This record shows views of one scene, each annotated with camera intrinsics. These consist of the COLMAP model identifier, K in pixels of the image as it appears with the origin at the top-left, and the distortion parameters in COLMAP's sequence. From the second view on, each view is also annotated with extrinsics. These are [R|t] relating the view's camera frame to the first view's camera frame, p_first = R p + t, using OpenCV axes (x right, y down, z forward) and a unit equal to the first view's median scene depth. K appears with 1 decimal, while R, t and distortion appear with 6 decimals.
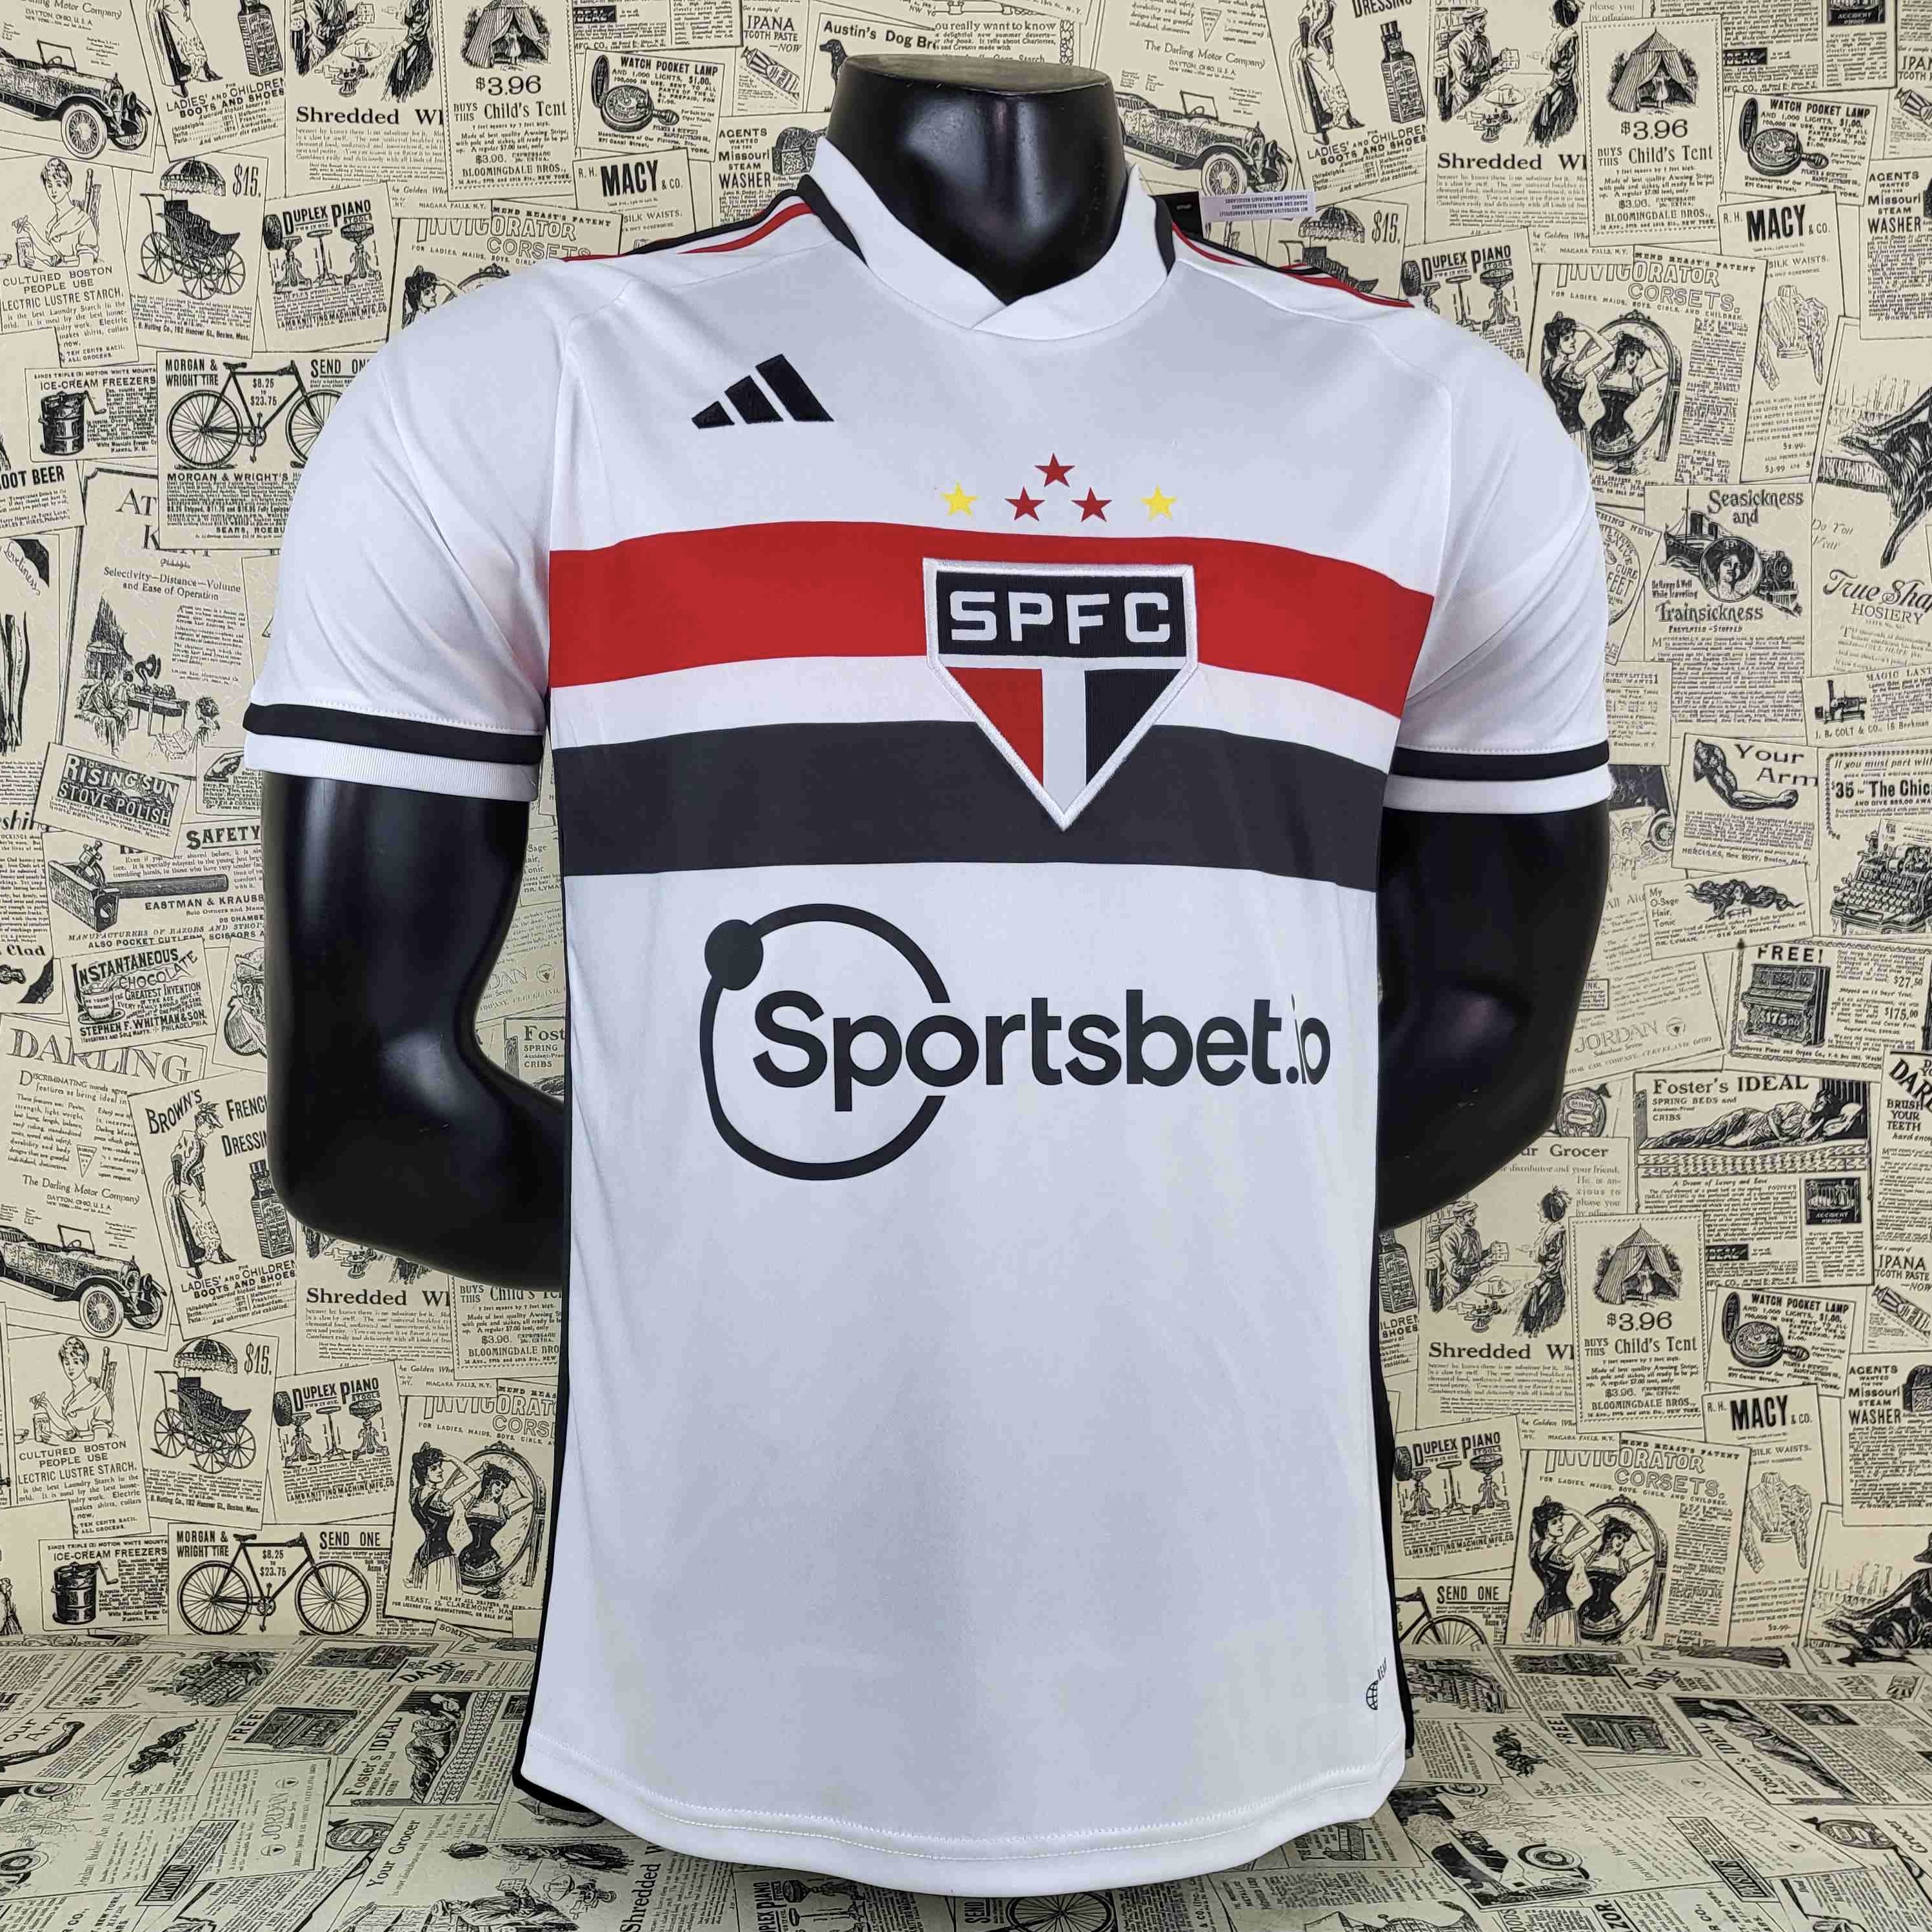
lens RADIAL K [[1902.6, 0, 939.6], [0, 1902.6, 986.5], [0, 0, 1]] dist [0.025792, 0.000000]
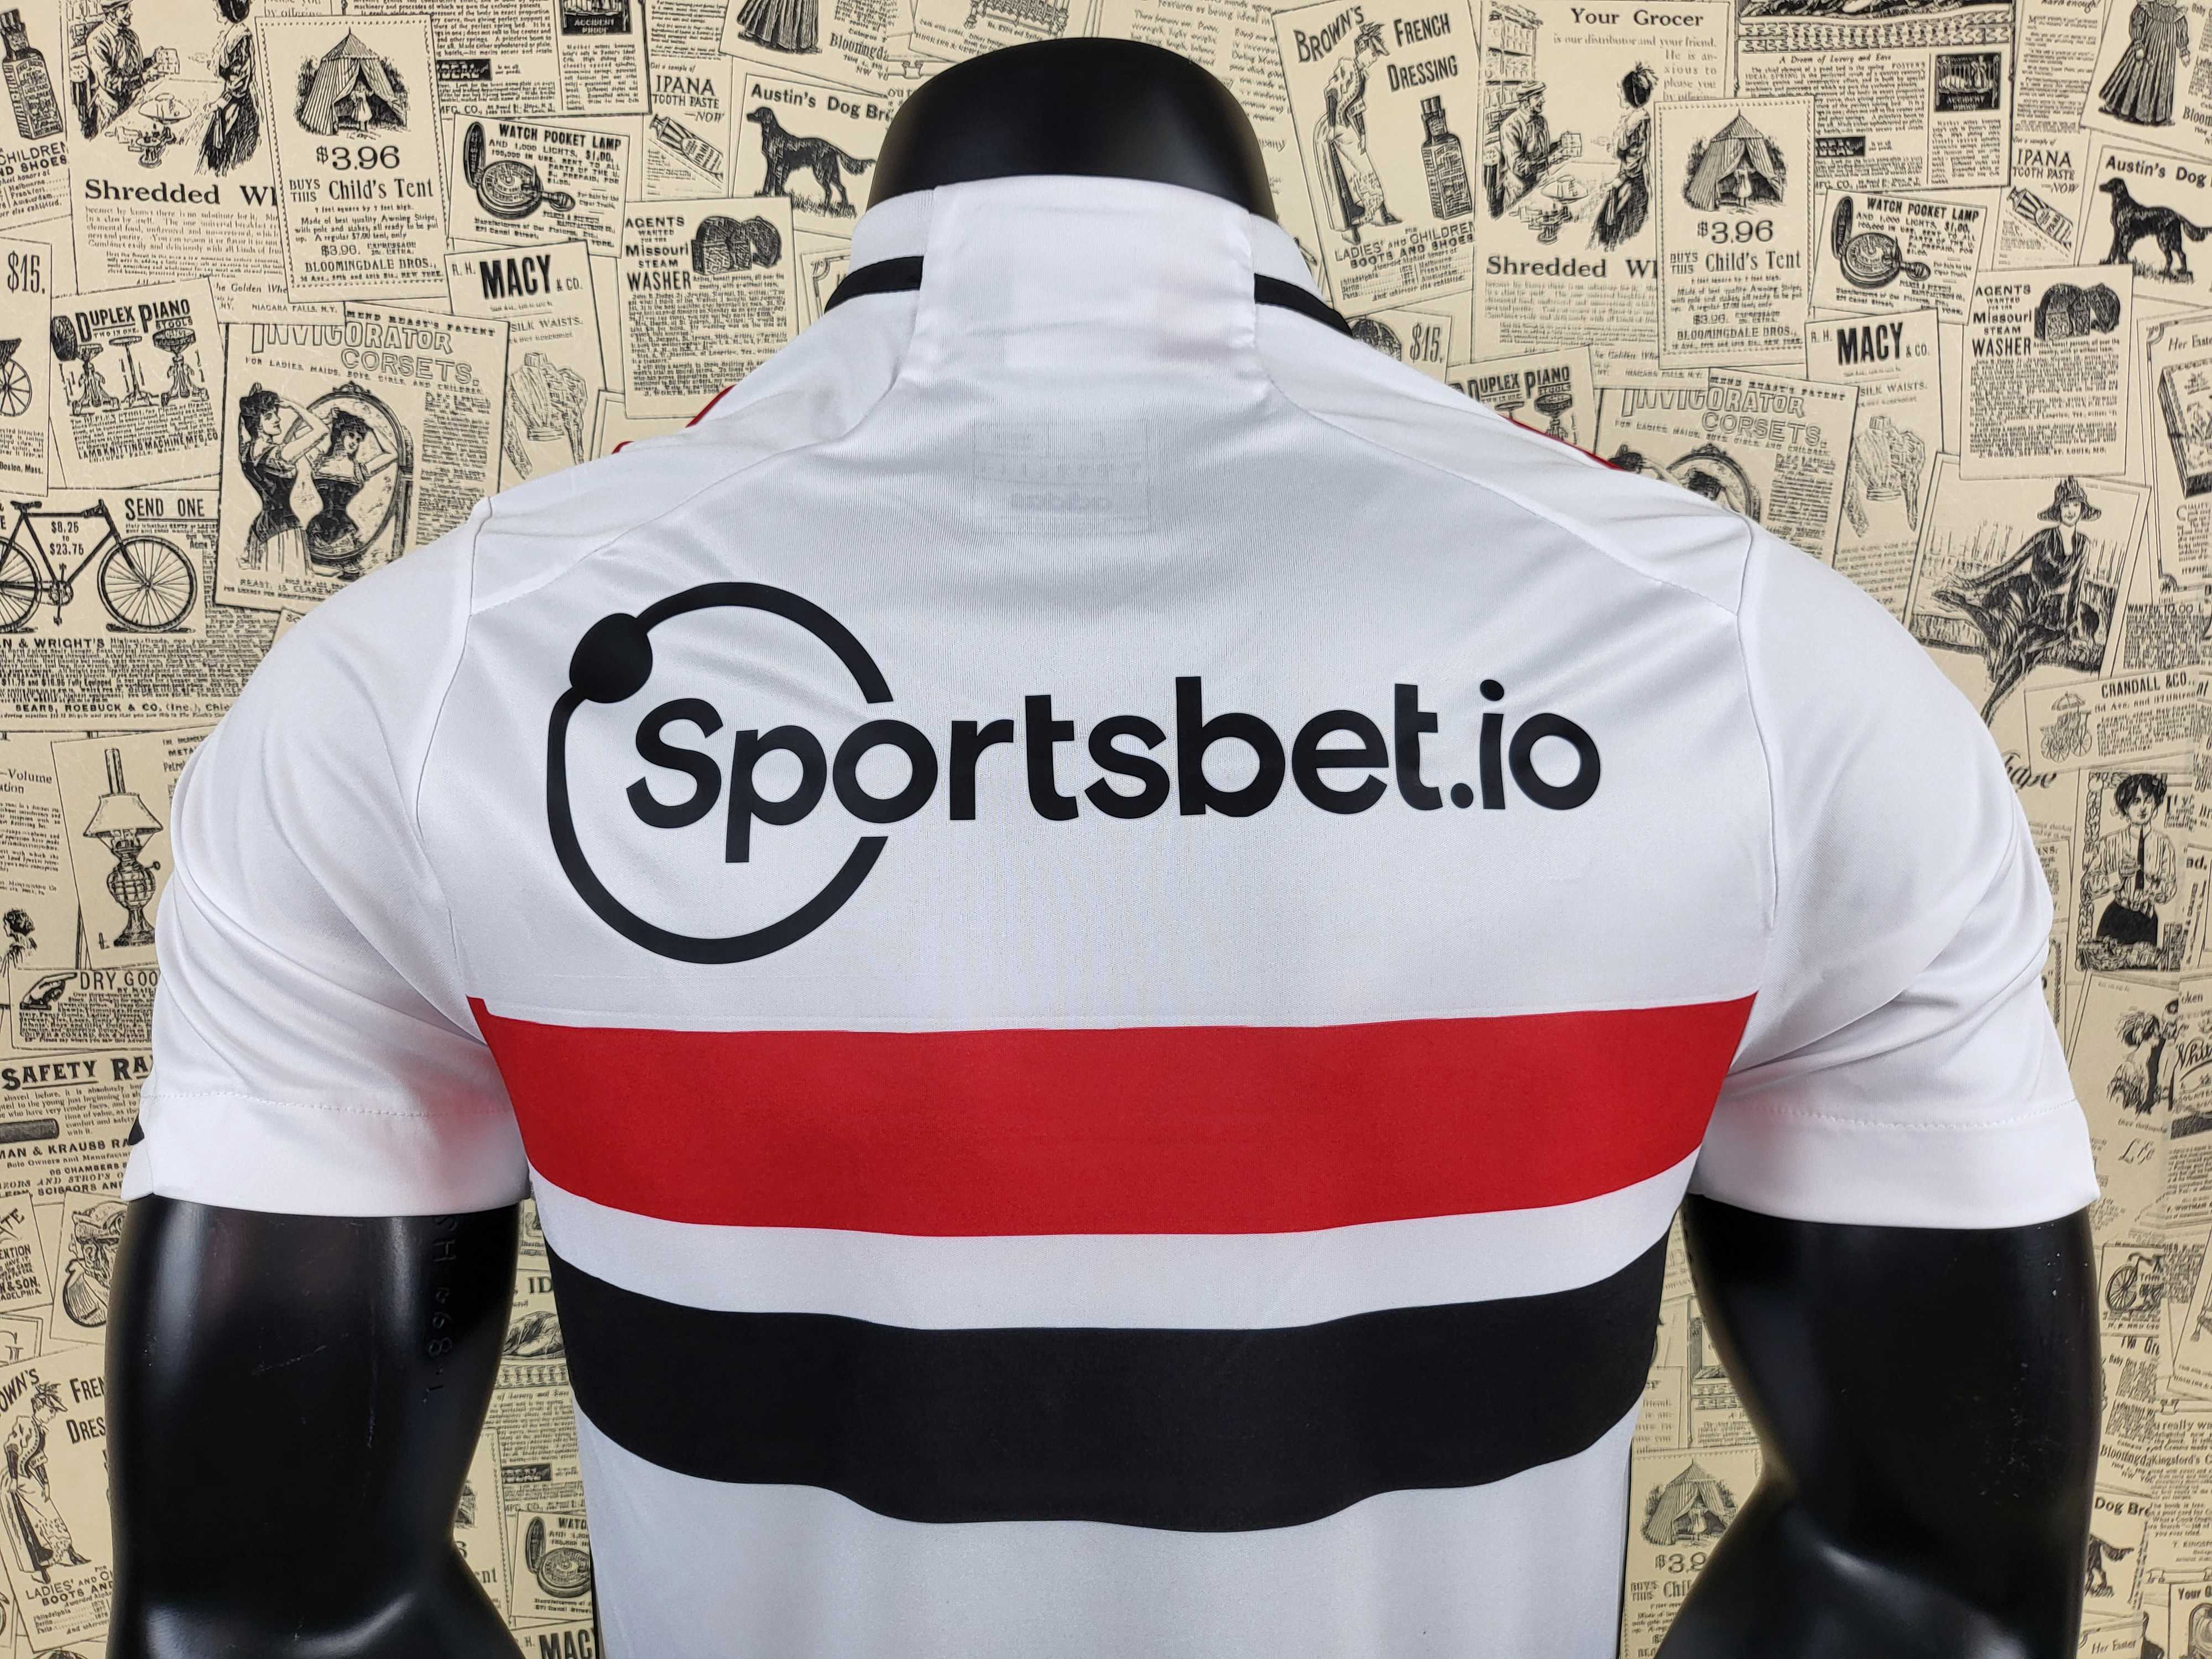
lens RADIAL K [[1648.9, 0, 1084.8], [0, 1648.9, 849.1], [0, 0, 1]] dist [0.001835, 0.042696]
pose [[0.997915, -0.014879, 0.062803, 0.032350], [0.009760, 0.996663, 0.081044, -0.232588], [-0.063800, -0.080262, 0.994730, 0.260089]]
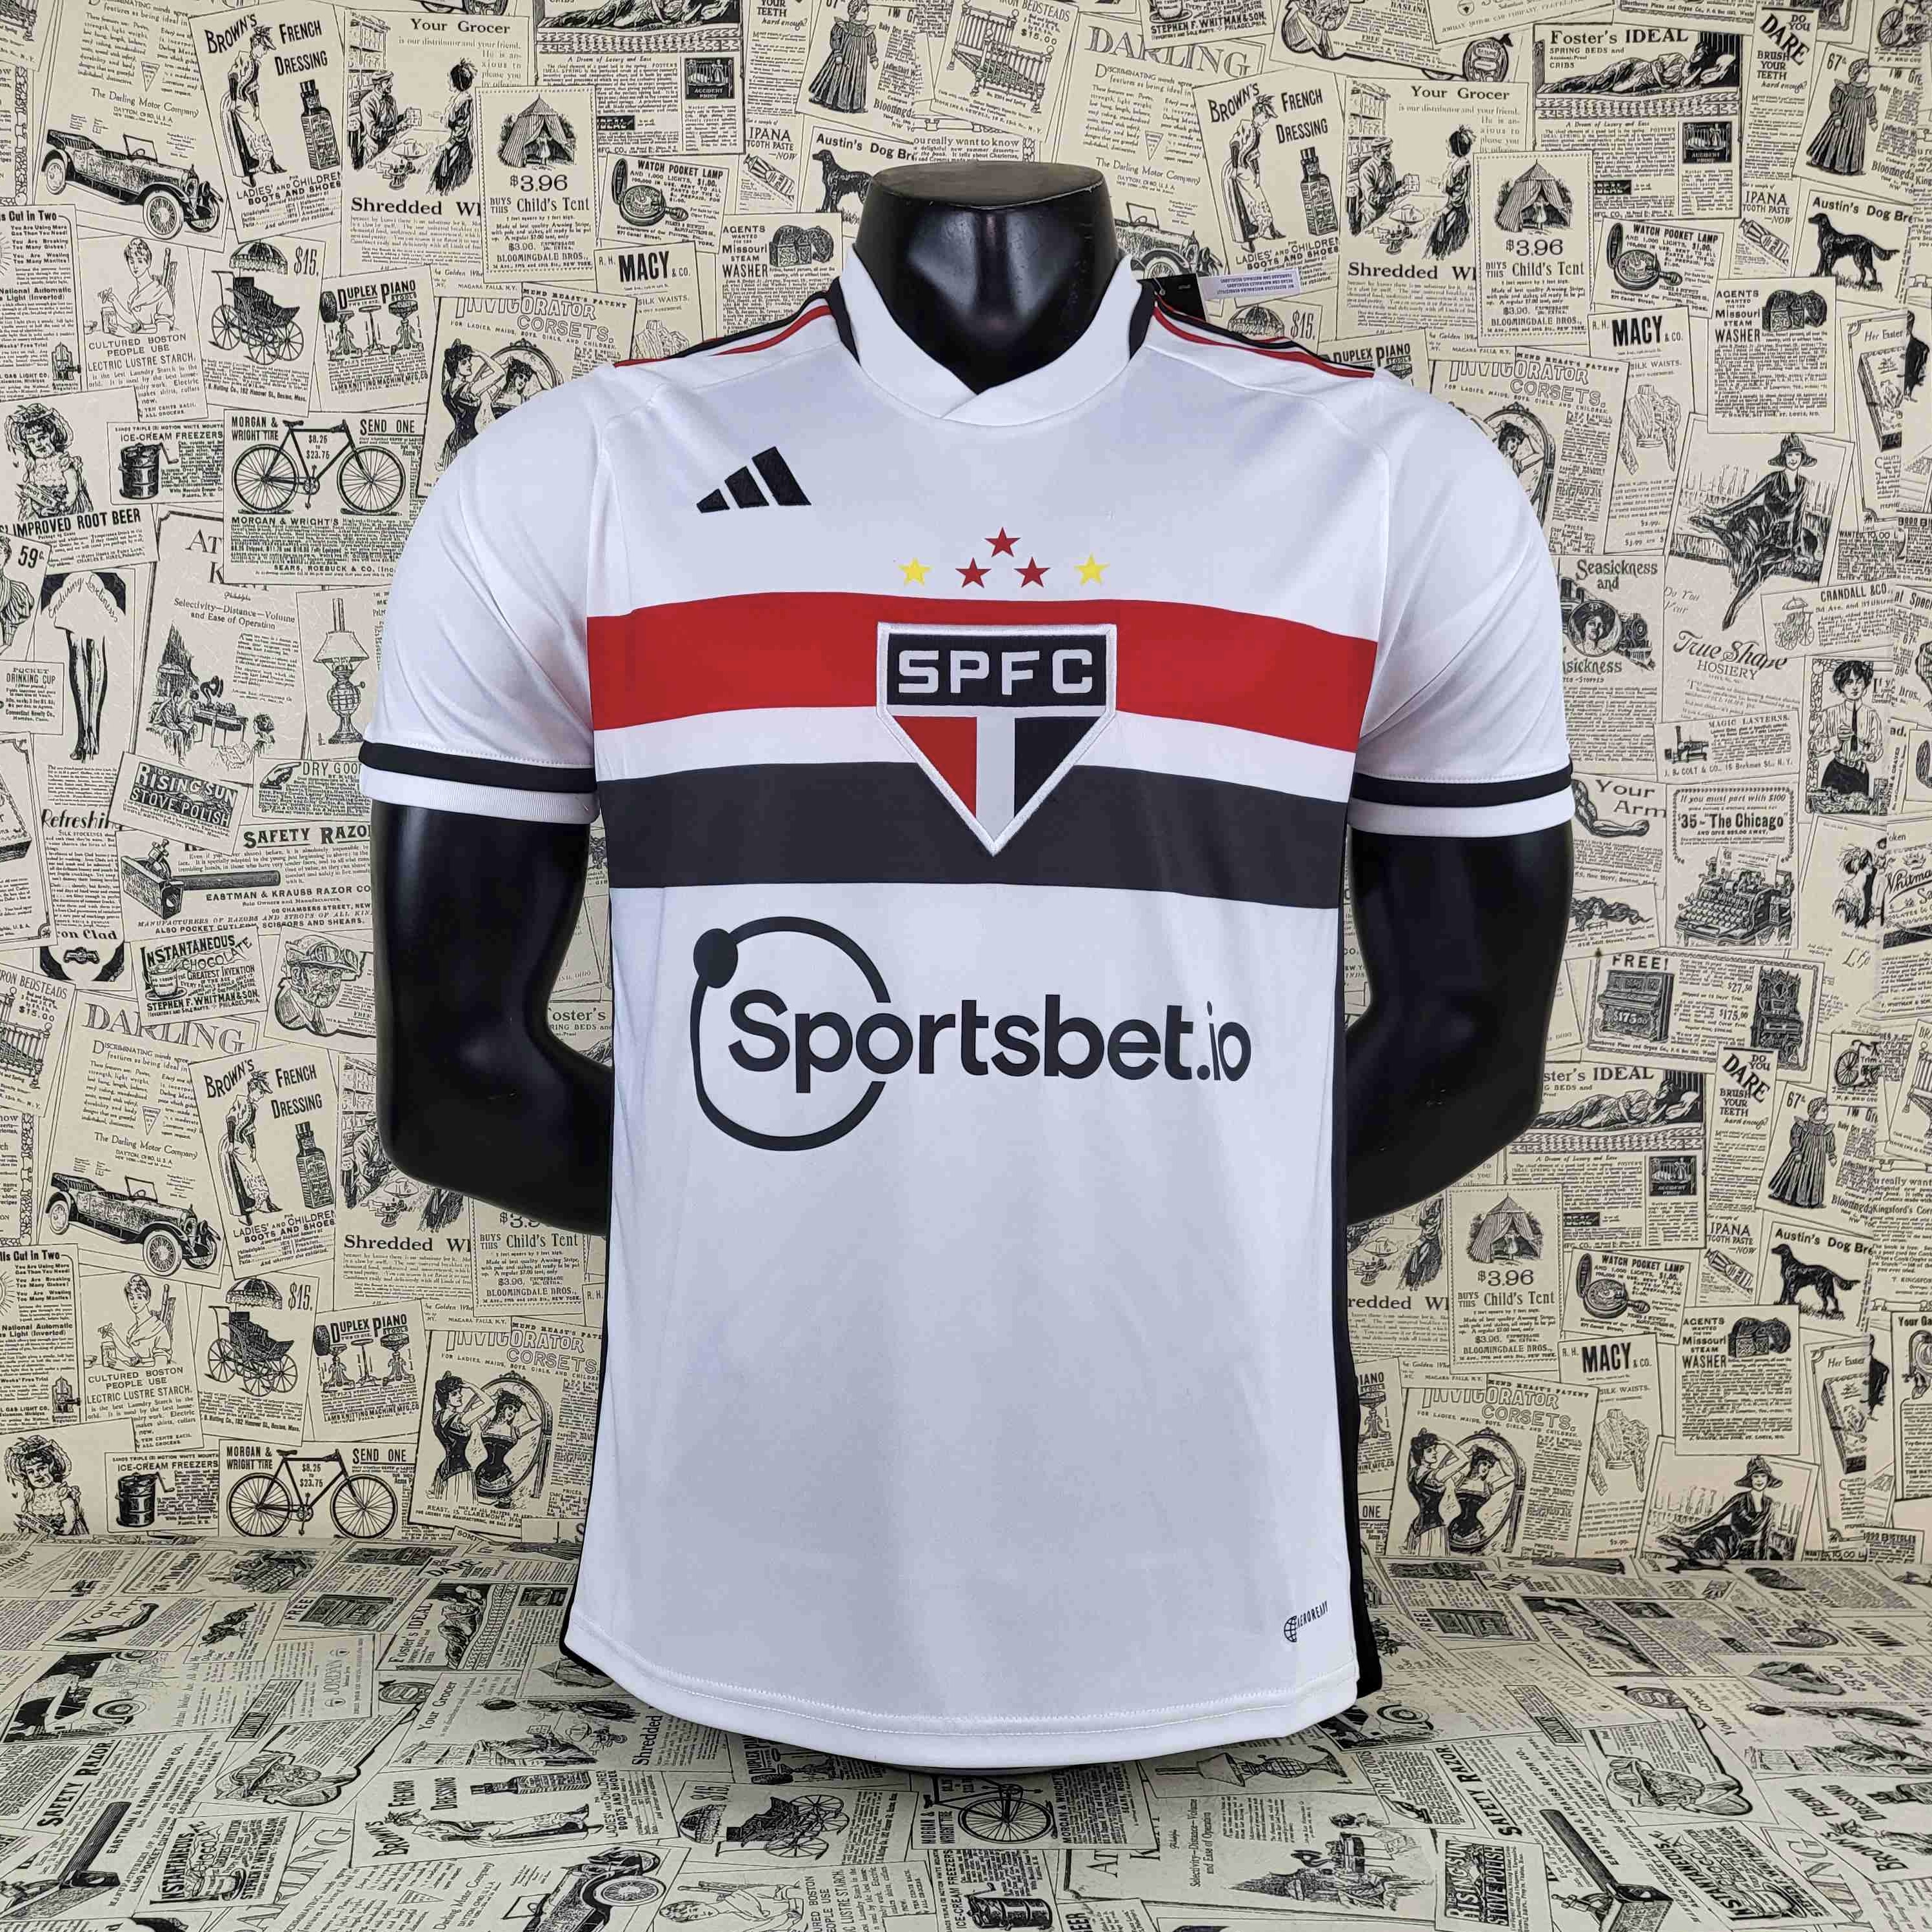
lens RADIAL K [[1902.6, 0, 933.5], [0, 1902.6, 974.1], [0, 0, 1]] dist [0.025792, 0.000000]
pose [[0.999634, 0.015488, 0.022176, -0.008133], [-0.015652, 0.999851, 0.007242, -0.011461], [-0.022060, -0.007587, 0.999728, -0.146463]]
